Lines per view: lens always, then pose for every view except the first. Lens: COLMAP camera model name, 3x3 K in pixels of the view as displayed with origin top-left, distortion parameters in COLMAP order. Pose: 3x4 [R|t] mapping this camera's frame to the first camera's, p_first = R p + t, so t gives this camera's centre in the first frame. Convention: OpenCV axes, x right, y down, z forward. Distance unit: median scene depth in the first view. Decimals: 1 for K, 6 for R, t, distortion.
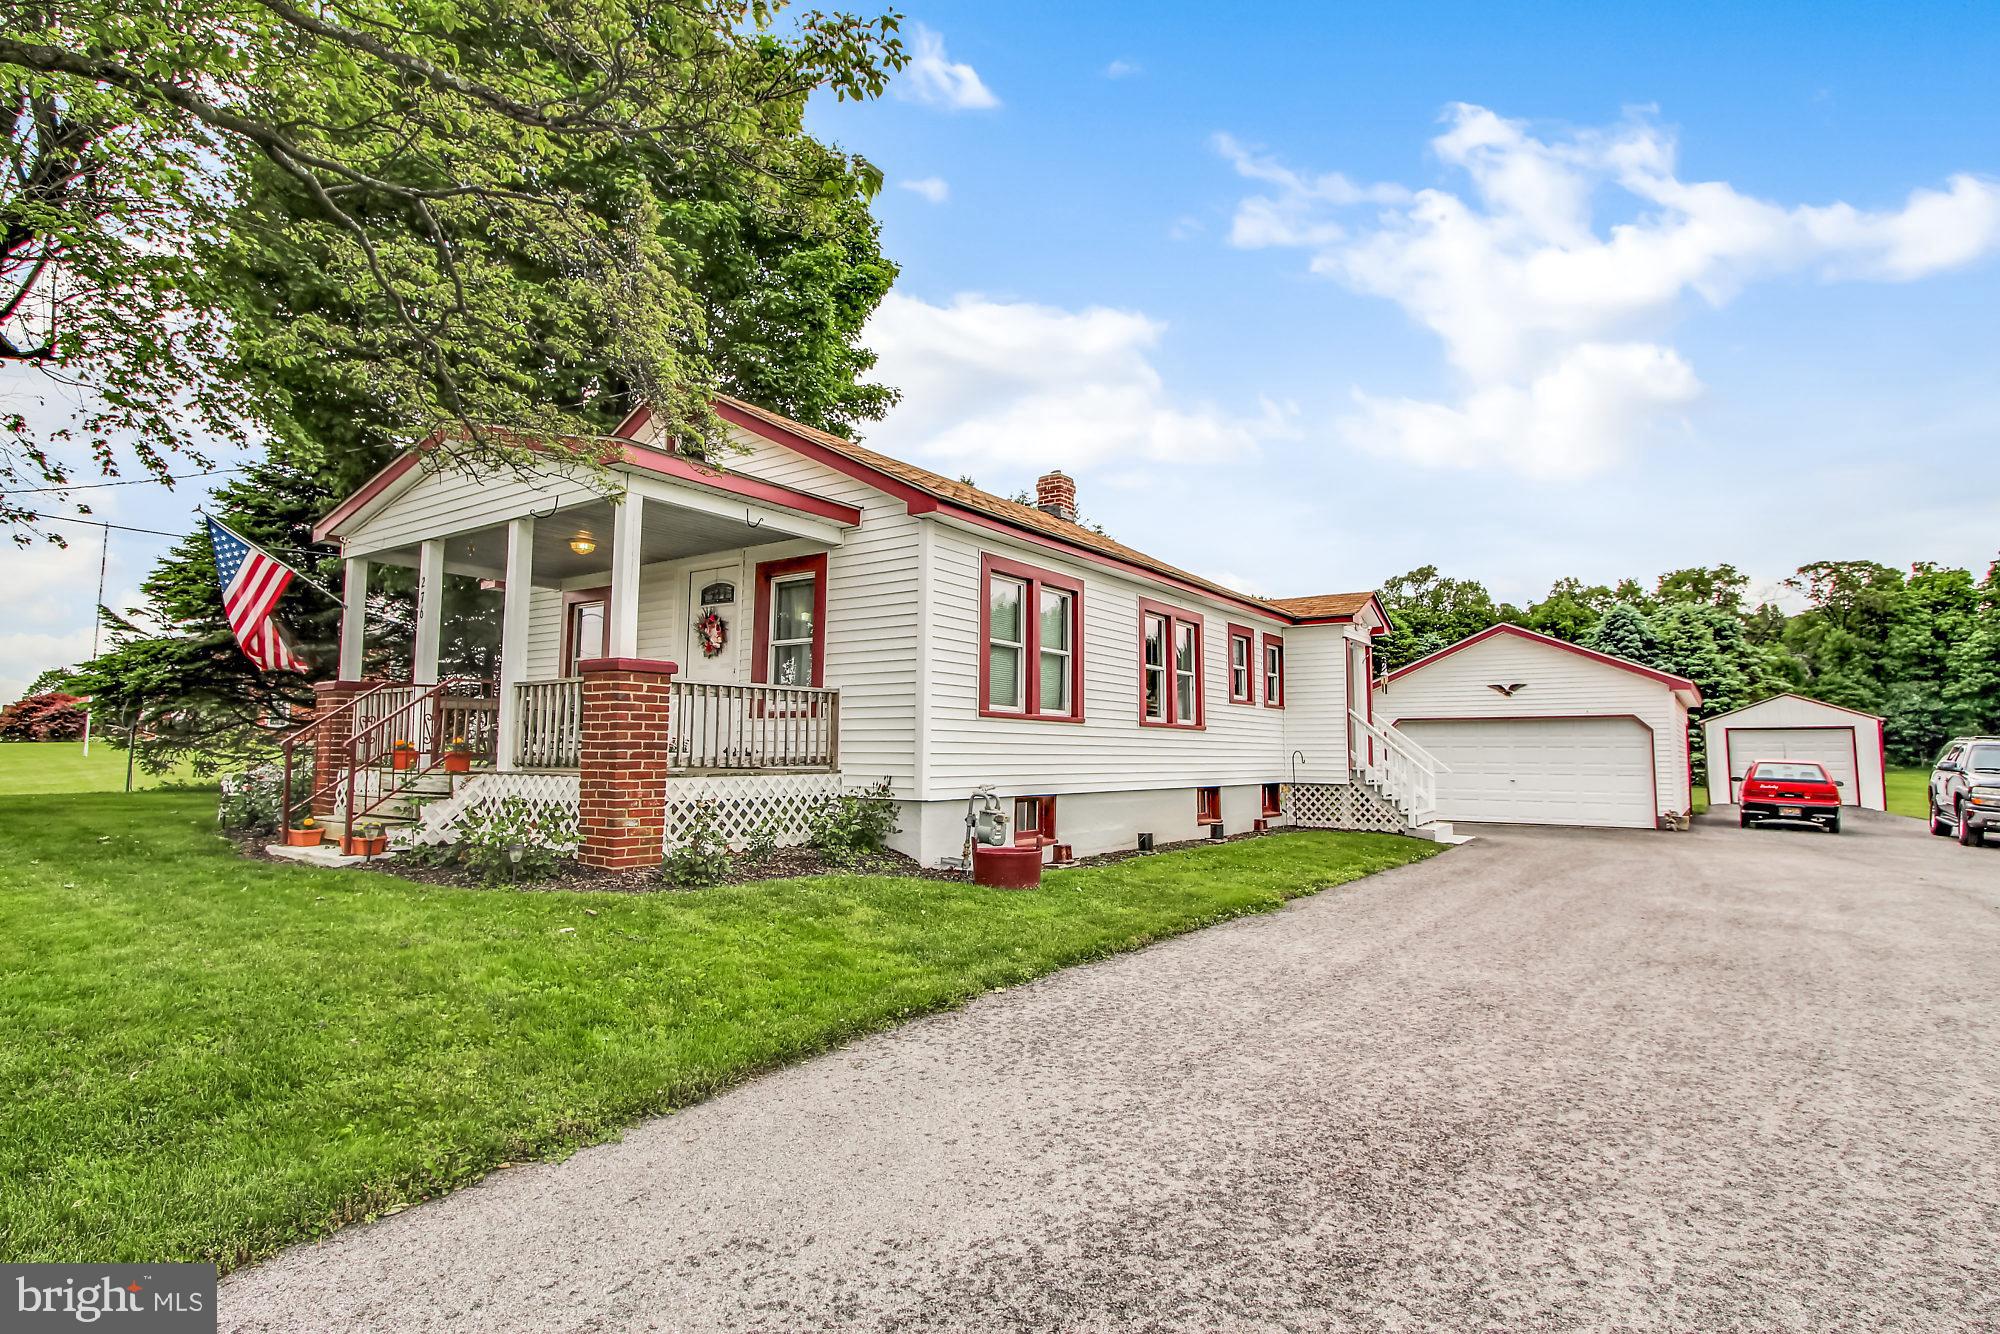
lens RADIAL K [[966.2, 0, 1001.6], [0, 966.2, 690.6], [0, 0, 1]] dist [-0.004389, -0.000236]
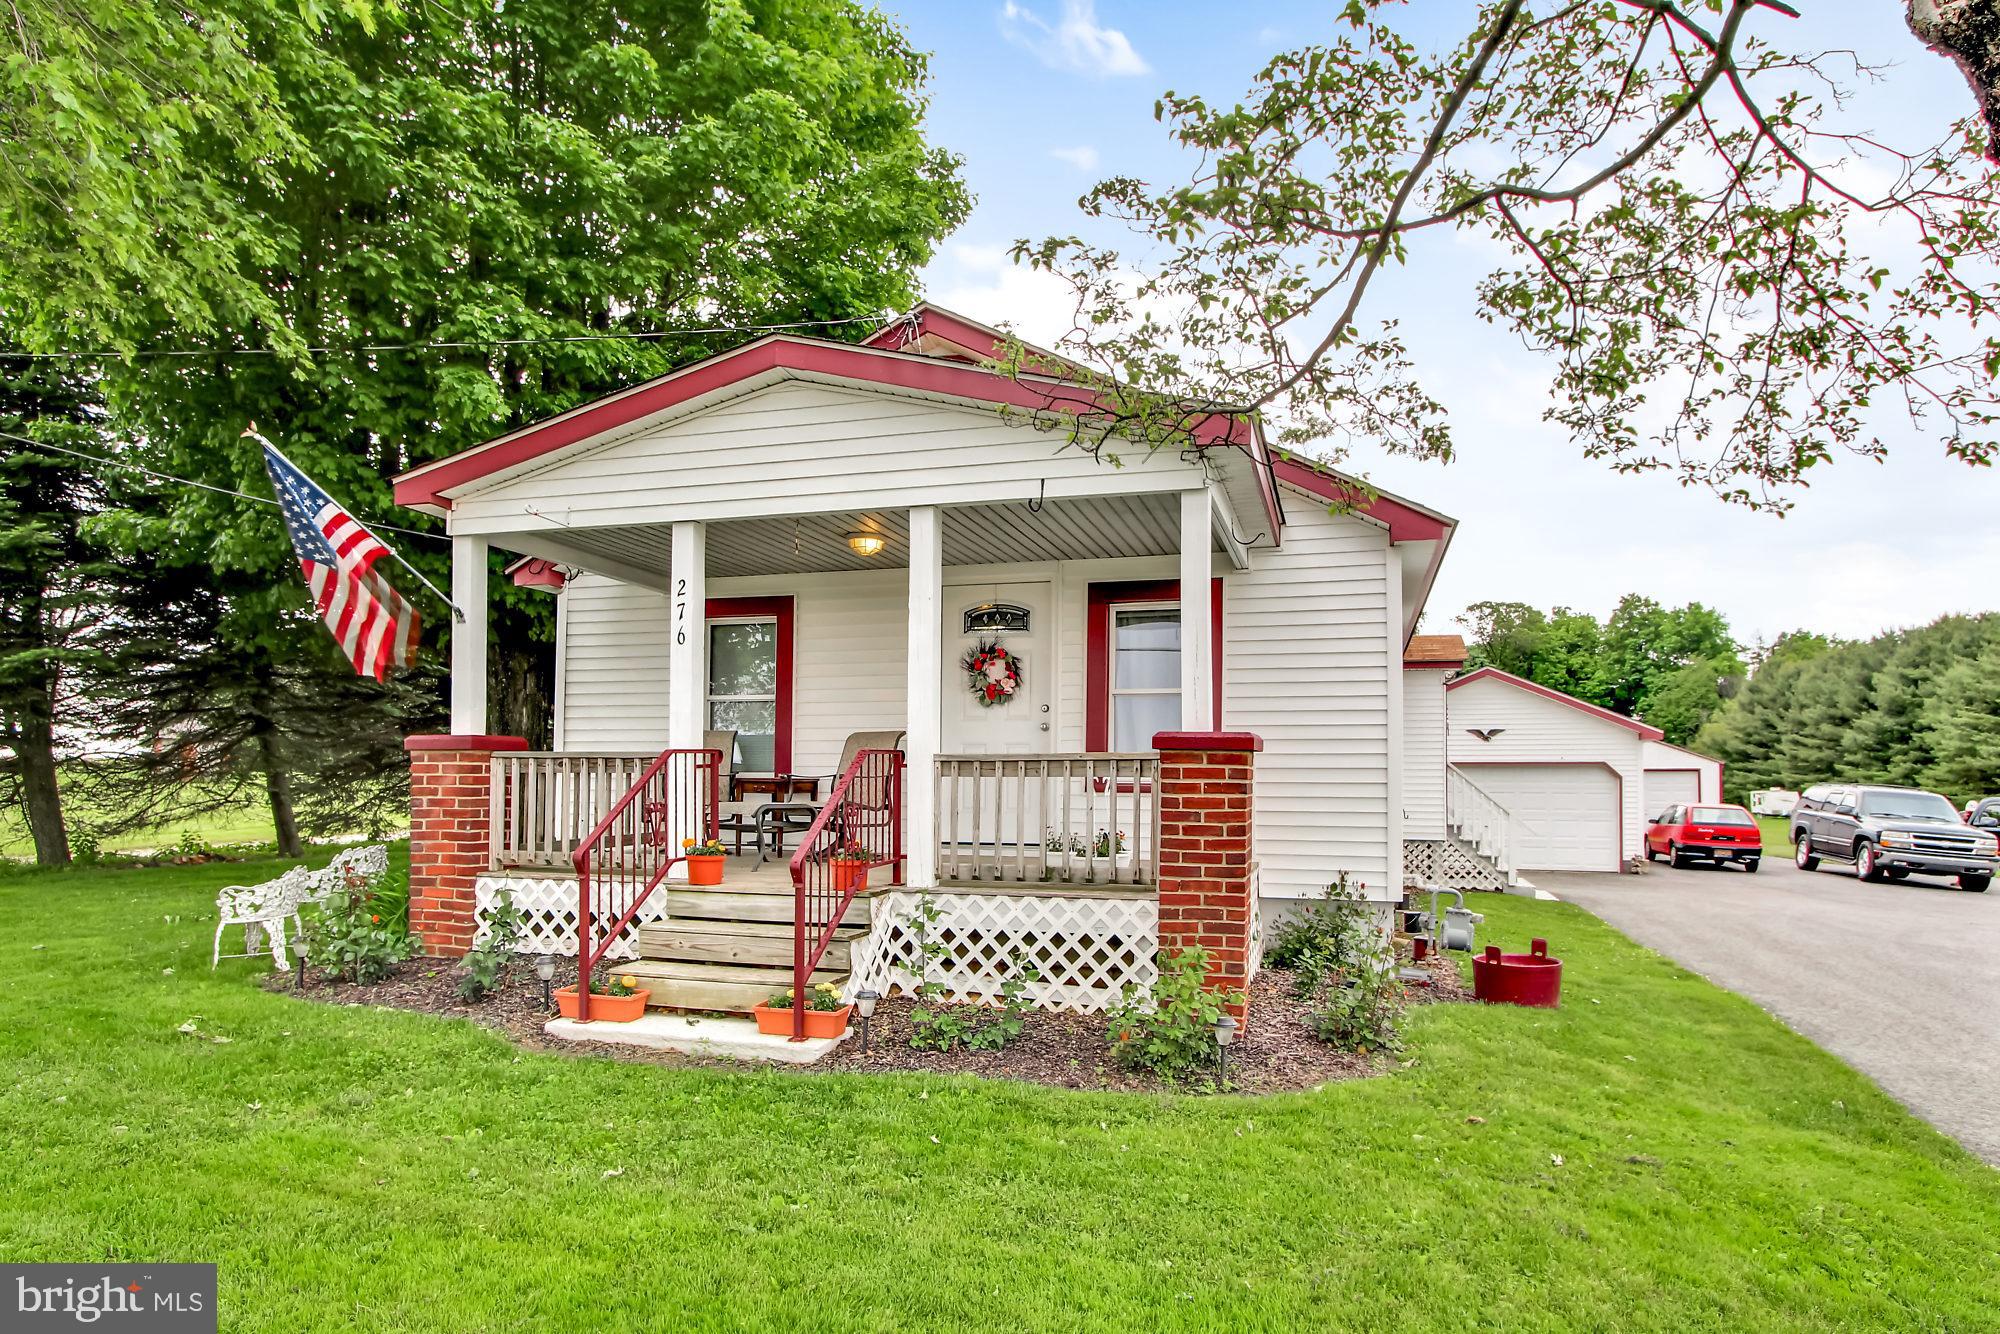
lens RADIAL K [[1079.2, 0, 1026.3], [0, 1079.2, 768.1], [0, 0, 1]] dist [0.001452, 0.000184]
pose [[0.943368, 0.003193, 0.331733, -0.321569], [-0.022887, 0.998198, 0.055479, -0.019396], [-0.330958, -0.059929, 0.941740, 0.125952]]
